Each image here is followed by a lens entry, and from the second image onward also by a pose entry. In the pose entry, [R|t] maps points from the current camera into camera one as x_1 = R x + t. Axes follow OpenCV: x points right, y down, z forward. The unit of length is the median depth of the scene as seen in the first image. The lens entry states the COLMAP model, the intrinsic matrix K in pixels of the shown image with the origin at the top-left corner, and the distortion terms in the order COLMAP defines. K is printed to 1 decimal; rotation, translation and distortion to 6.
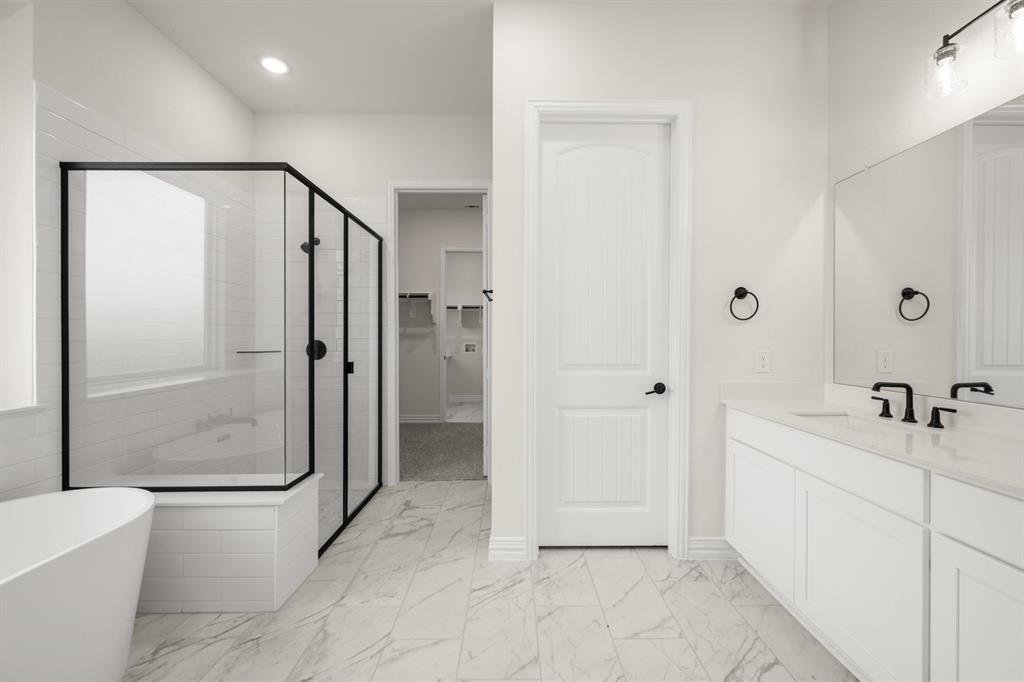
lens RADIAL K [[401.6, 0, 514.4], [0, 401.6, 339.3], [0, 0, 1]] dist [0.000784, 0.000234]
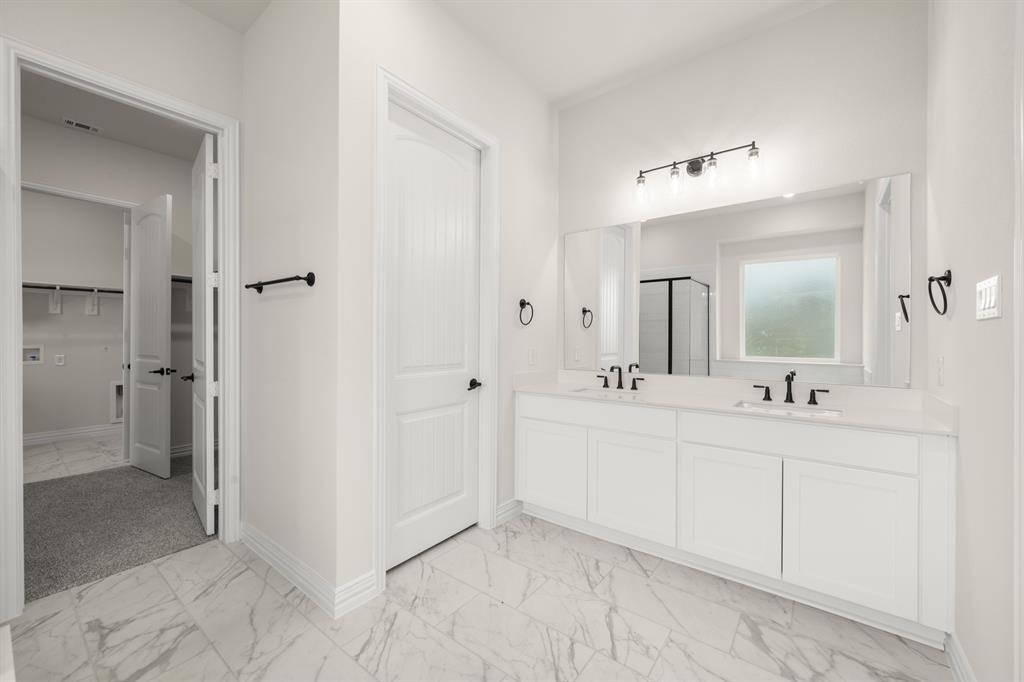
lens RADIAL K [[401.6, 0, 514.4], [0, 401.6, 339.3], [0, 0, 1]] dist [0.000784, 0.000234]
pose [[0.615209, -0.000557, 0.788364, -0.442546], [0.000599, 1.000000, 0.000239, -0.002207], [-0.788364, 0.000325, 0.615210, 0.218365]]
